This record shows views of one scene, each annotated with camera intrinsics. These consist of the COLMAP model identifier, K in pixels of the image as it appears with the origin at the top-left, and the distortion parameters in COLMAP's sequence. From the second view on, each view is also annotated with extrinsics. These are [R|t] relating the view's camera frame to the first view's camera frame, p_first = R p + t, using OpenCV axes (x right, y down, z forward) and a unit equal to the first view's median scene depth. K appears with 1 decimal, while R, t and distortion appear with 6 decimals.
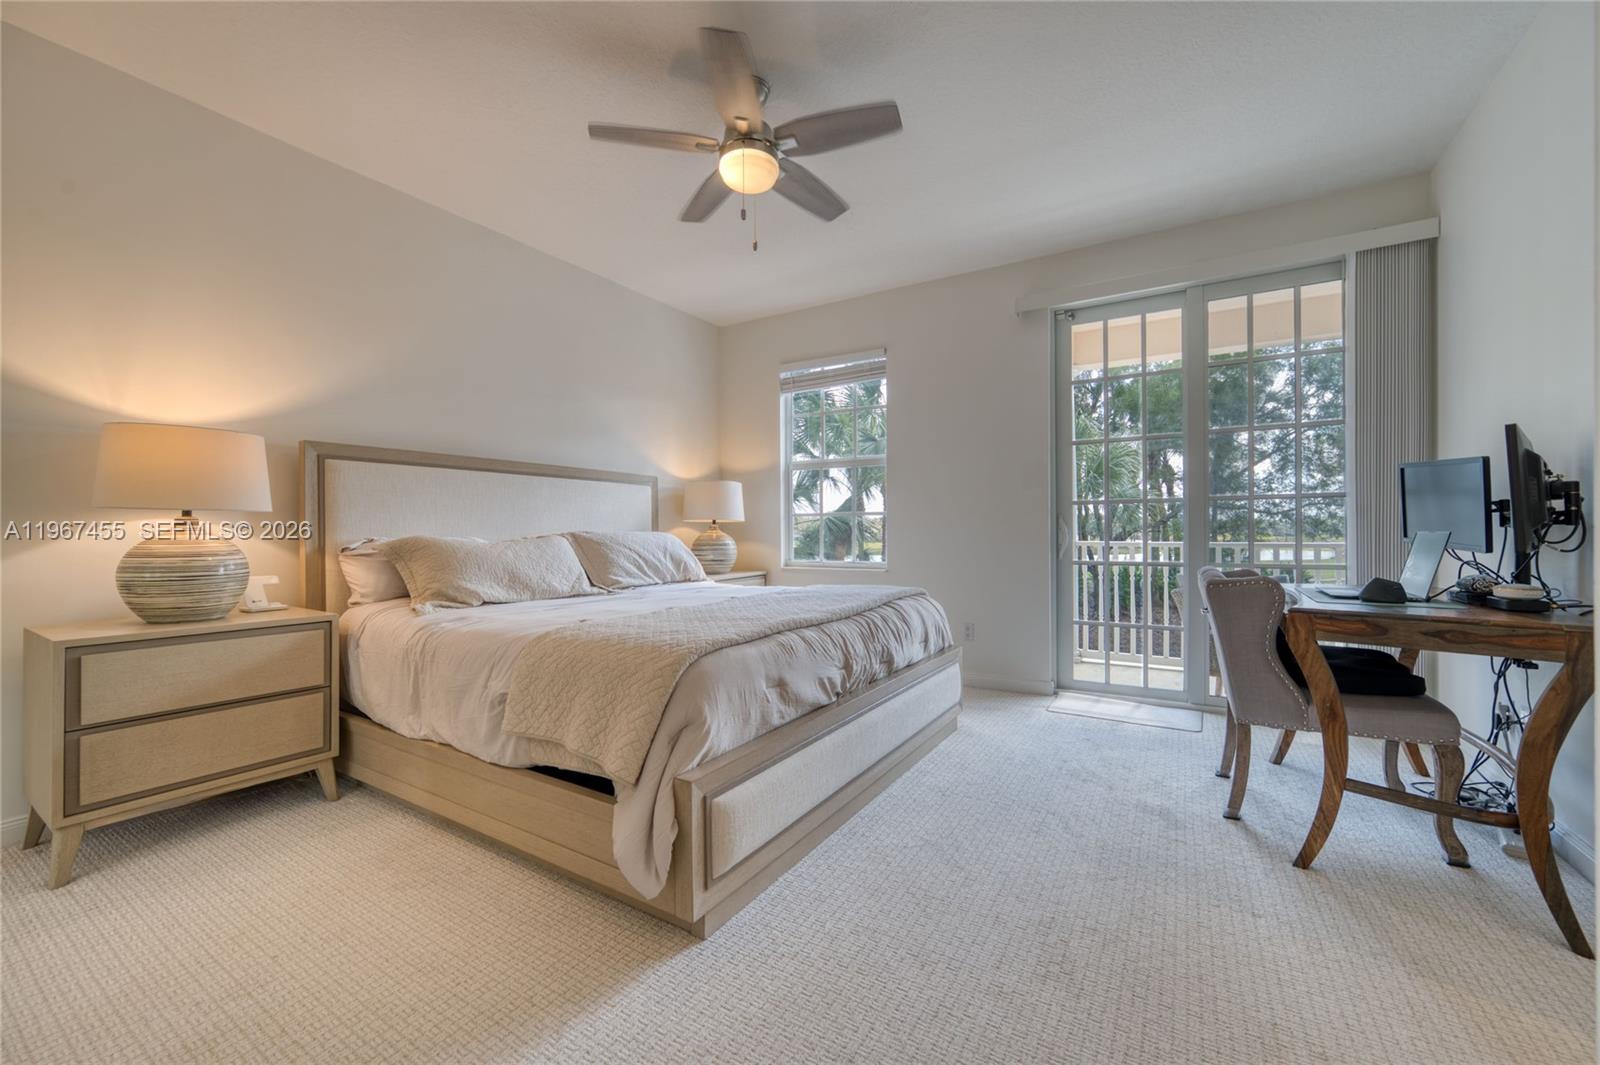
lens RADIAL K [[637.9, 0, 788.1], [0, 637.9, 530.4], [0, 0, 1]] dist [0.001676, 0.002029]
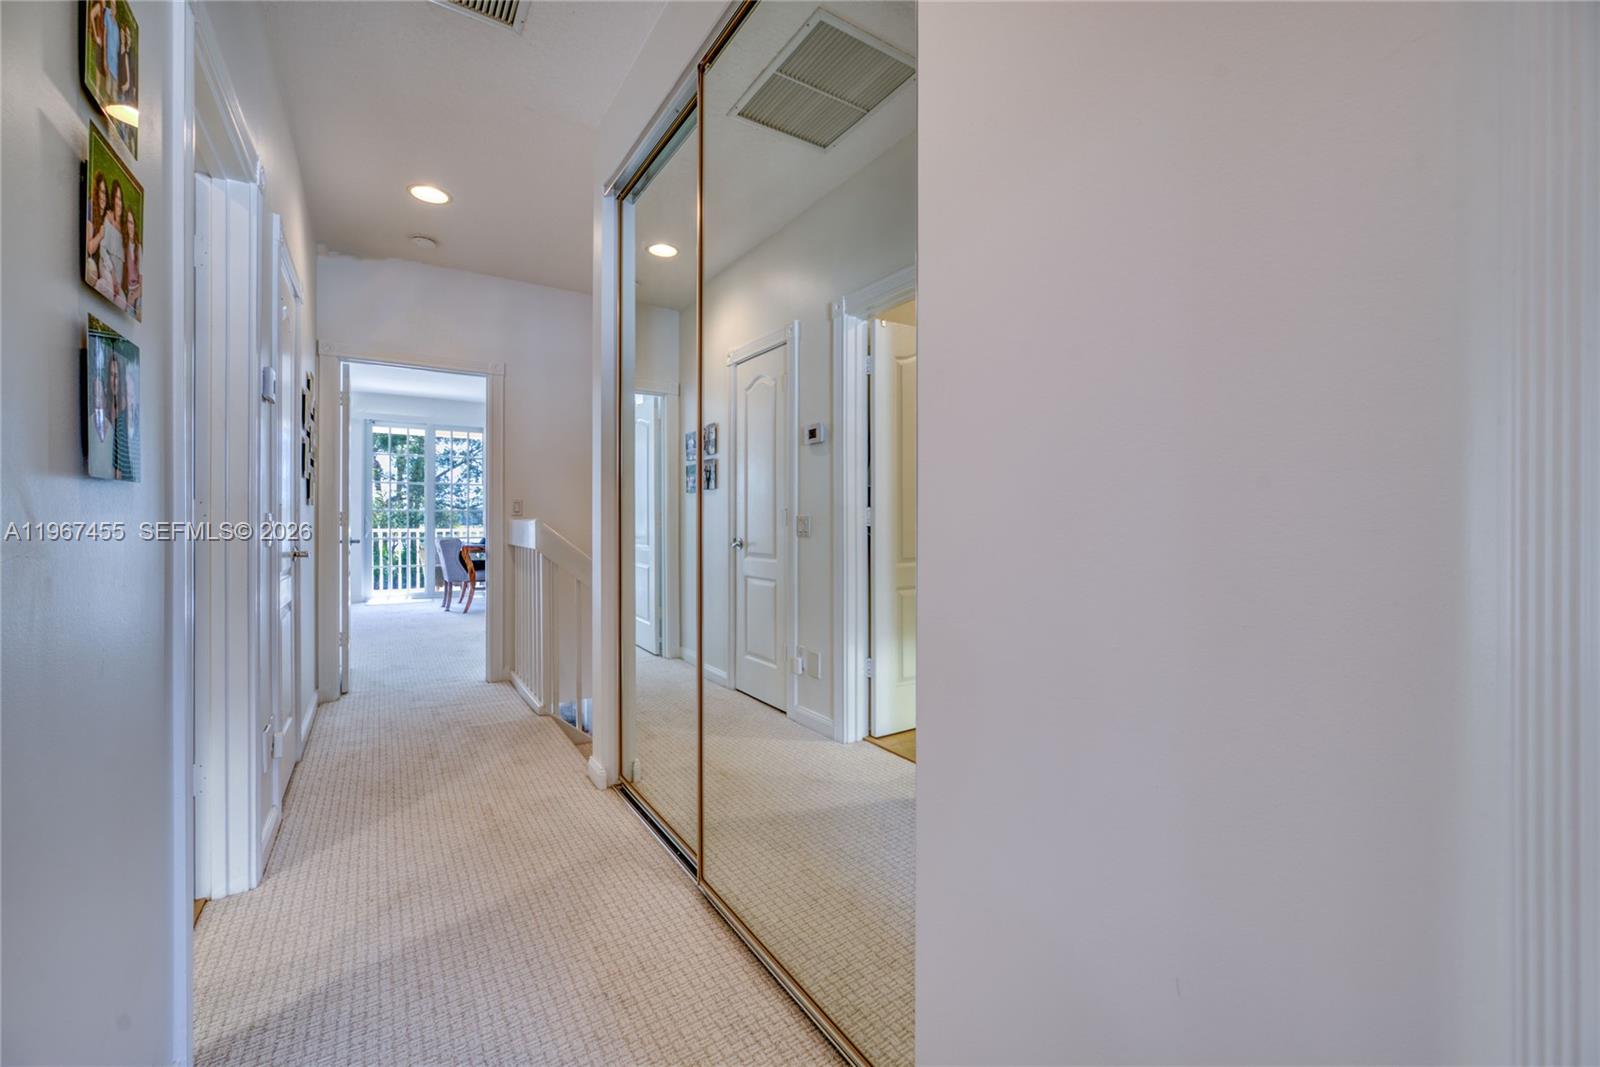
lens RADIAL K [[639.2, 0, 793.8], [0, 639.2, 517.4], [0, 0, 1]] dist [-0.001262, -0.000065]
pose [[0.428864, 0.008933, 0.903325, -0.136677], [-0.004845, 0.999959, -0.007589, -0.002207], [-0.903356, -0.001122, 0.428890, -0.182496]]
